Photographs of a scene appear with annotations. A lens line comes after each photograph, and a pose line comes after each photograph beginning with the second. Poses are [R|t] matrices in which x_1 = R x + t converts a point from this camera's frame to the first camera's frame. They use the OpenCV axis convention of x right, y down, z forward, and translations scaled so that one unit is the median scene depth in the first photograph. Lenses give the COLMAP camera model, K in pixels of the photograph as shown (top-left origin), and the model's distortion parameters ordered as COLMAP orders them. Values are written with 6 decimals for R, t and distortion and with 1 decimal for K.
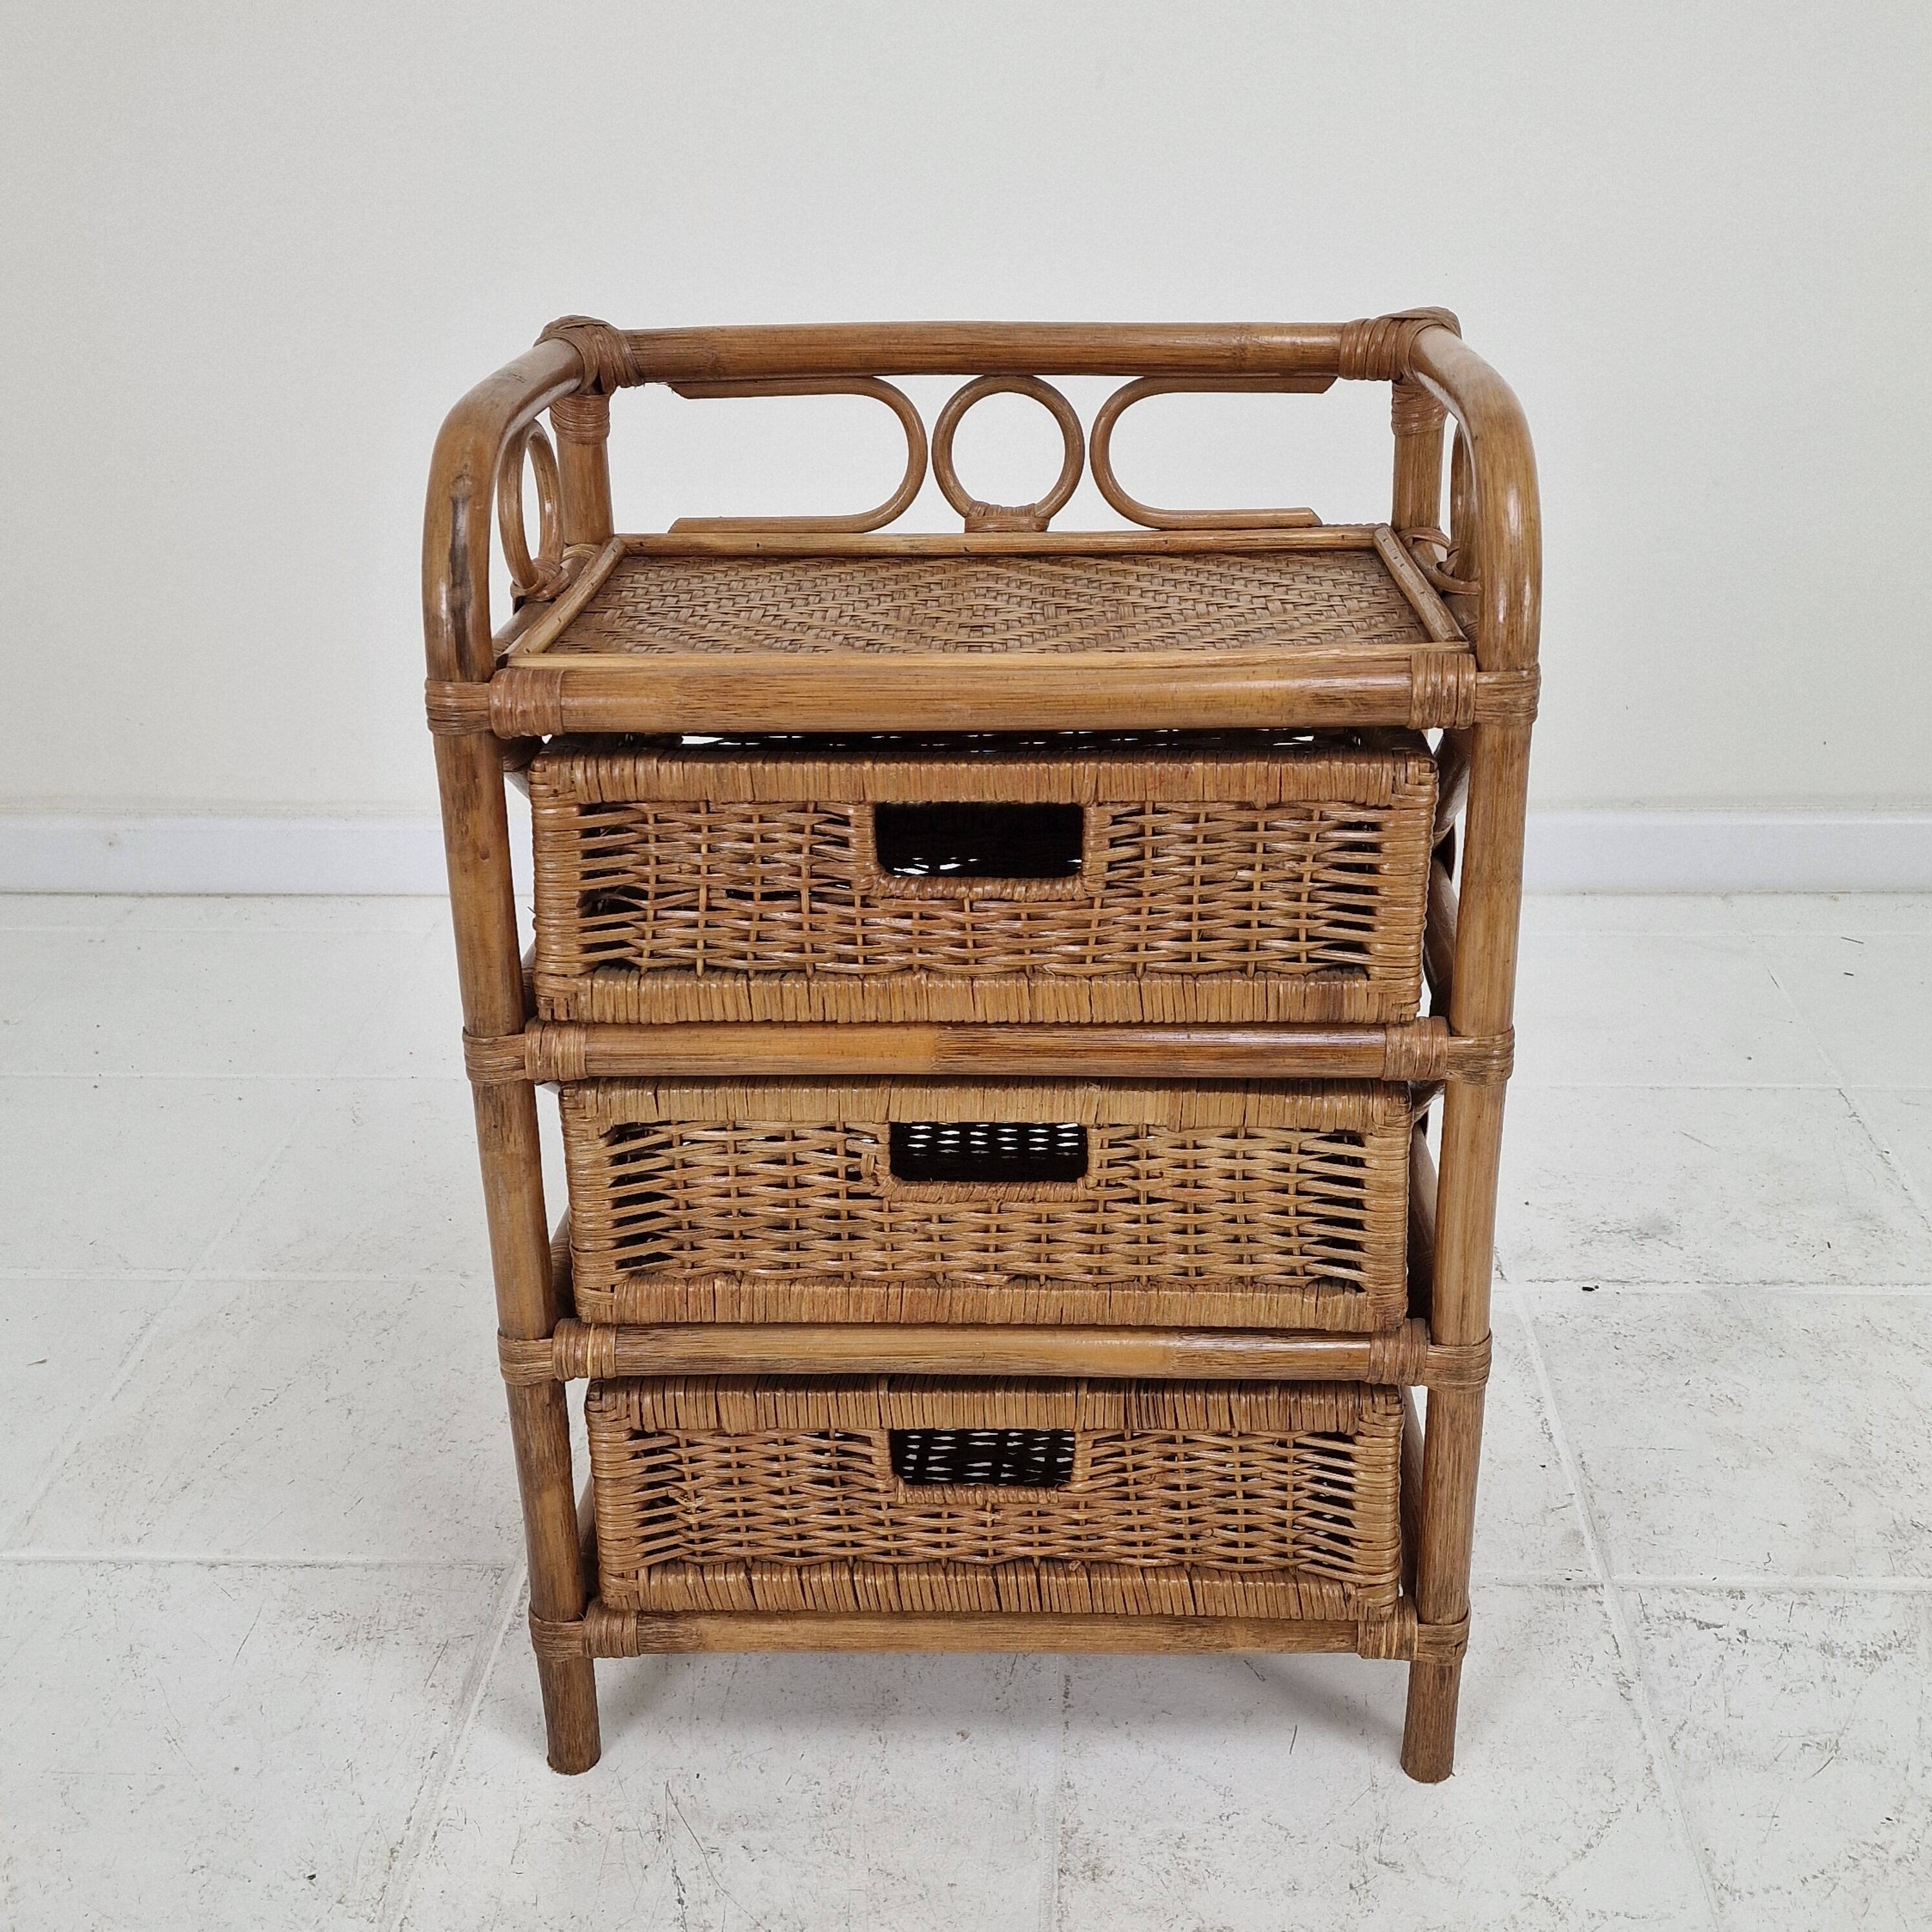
lens RADIAL K [[2320.5, 0, 989.5], [0, 2320.5, 924.7], [0, 0, 1]] dist [0.060335, 0.000000]
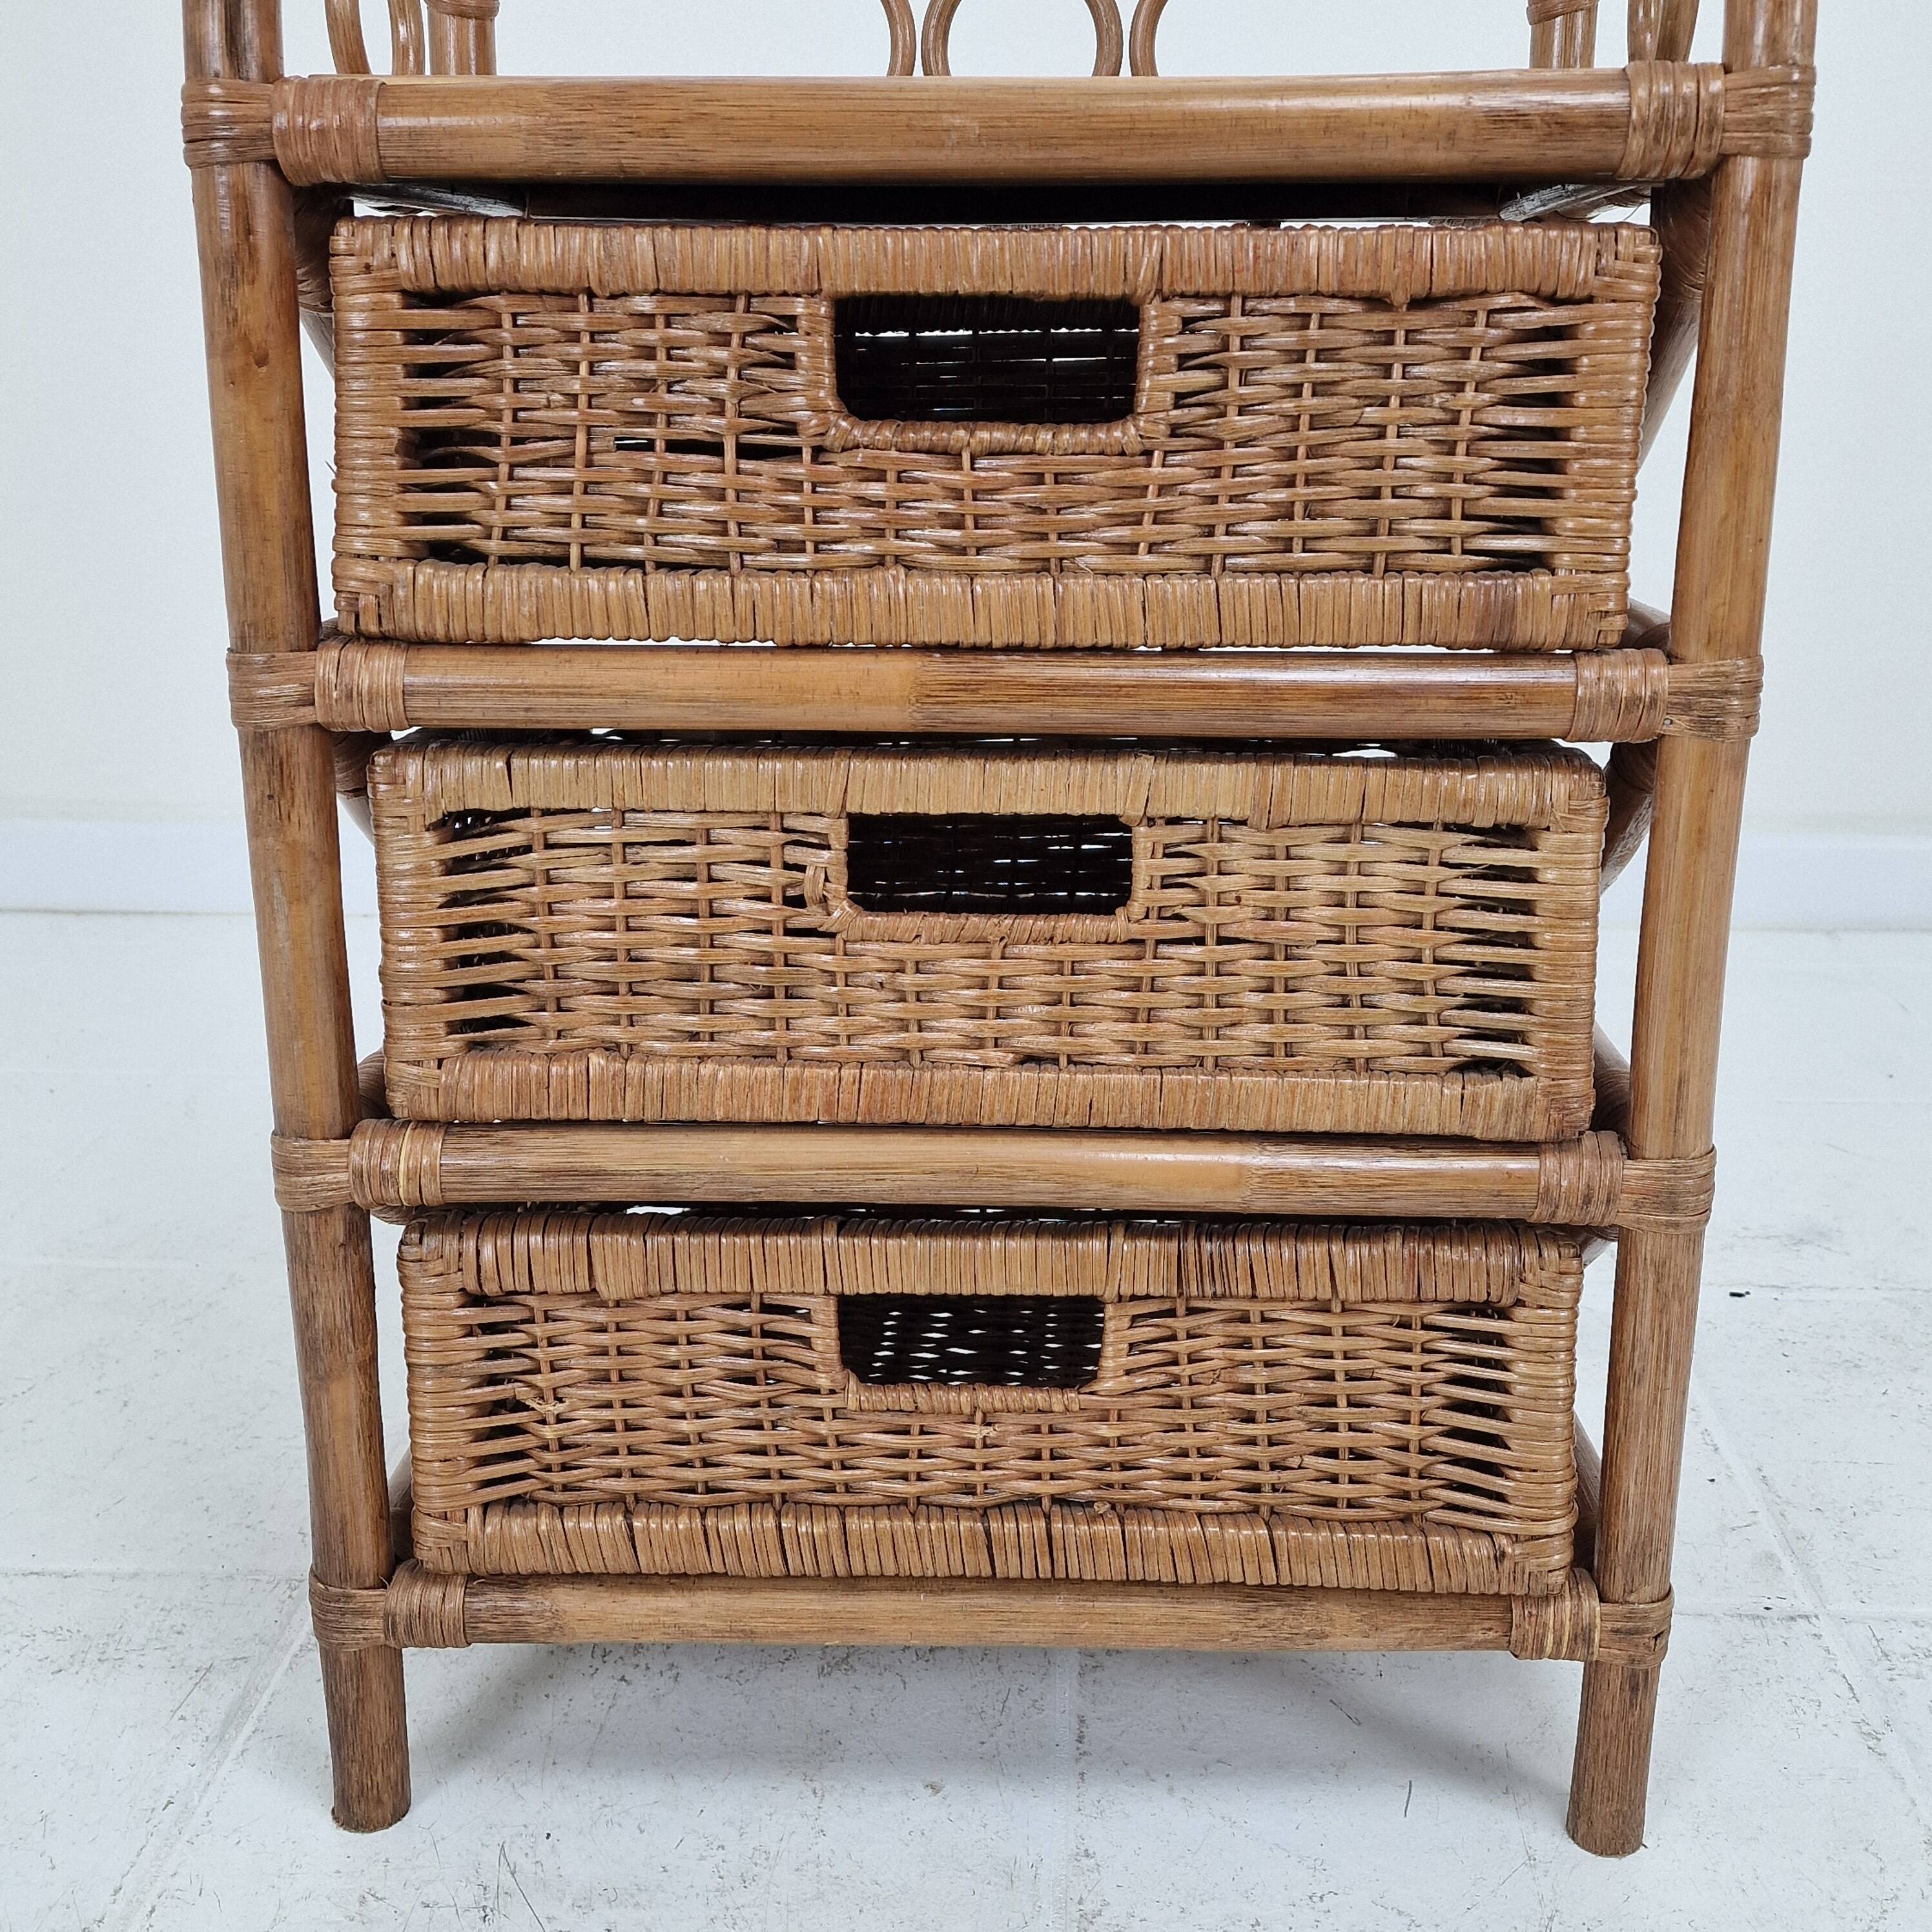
lens RADIAL K [[2320.5, 0, 975.5], [0, 2320.5, 953.0], [0, 0, 1]] dist [0.060335, 0.000000]
pose [[0.999834, 0.016516, 0.007647, -0.008831], [-0.015546, 0.993473, -0.113005, 0.191741], [-0.009463, 0.112867, 0.993565, 0.299022]]
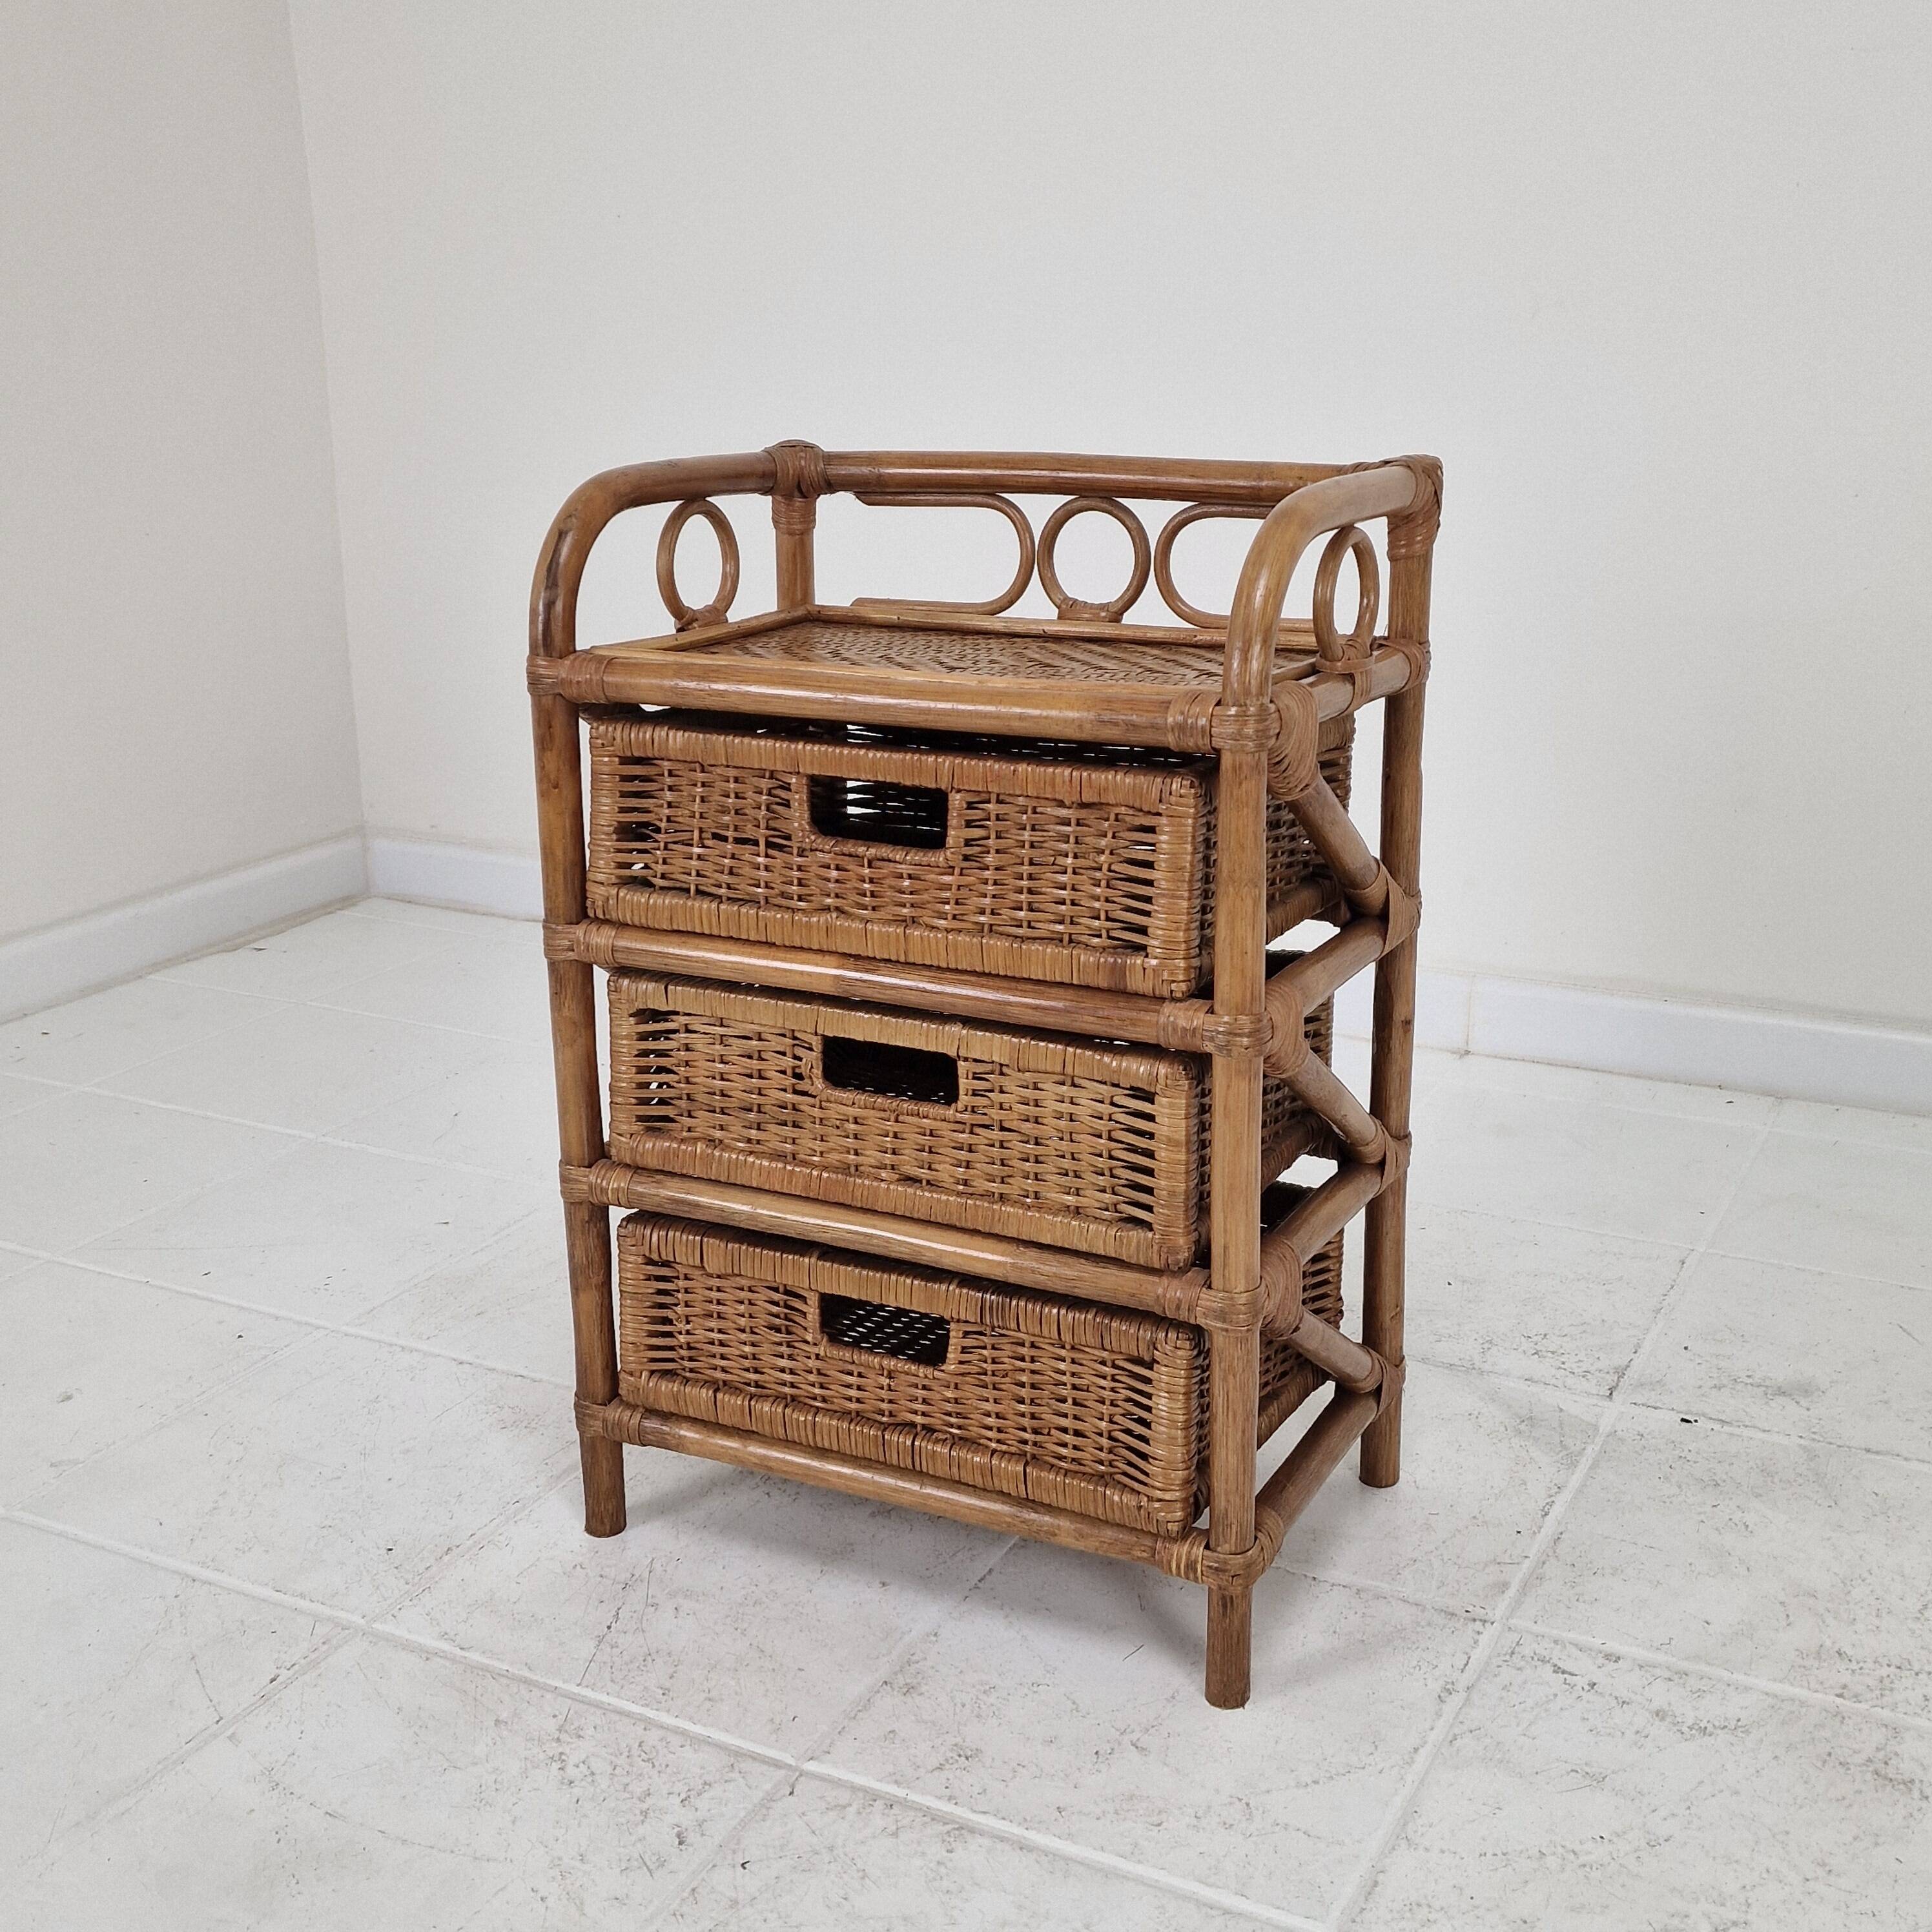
lens RADIAL K [[2320.5, 0, 969.6], [0, 2320.5, 936.3], [0, 0, 1]] dist [0.060335, 0.000000]
pose [[0.906120, 0.121066, -0.405327, 0.514869], [-0.165881, 0.983120, -0.077186, 0.110275], [0.389140, 0.137176, 0.910907, -0.139950]]
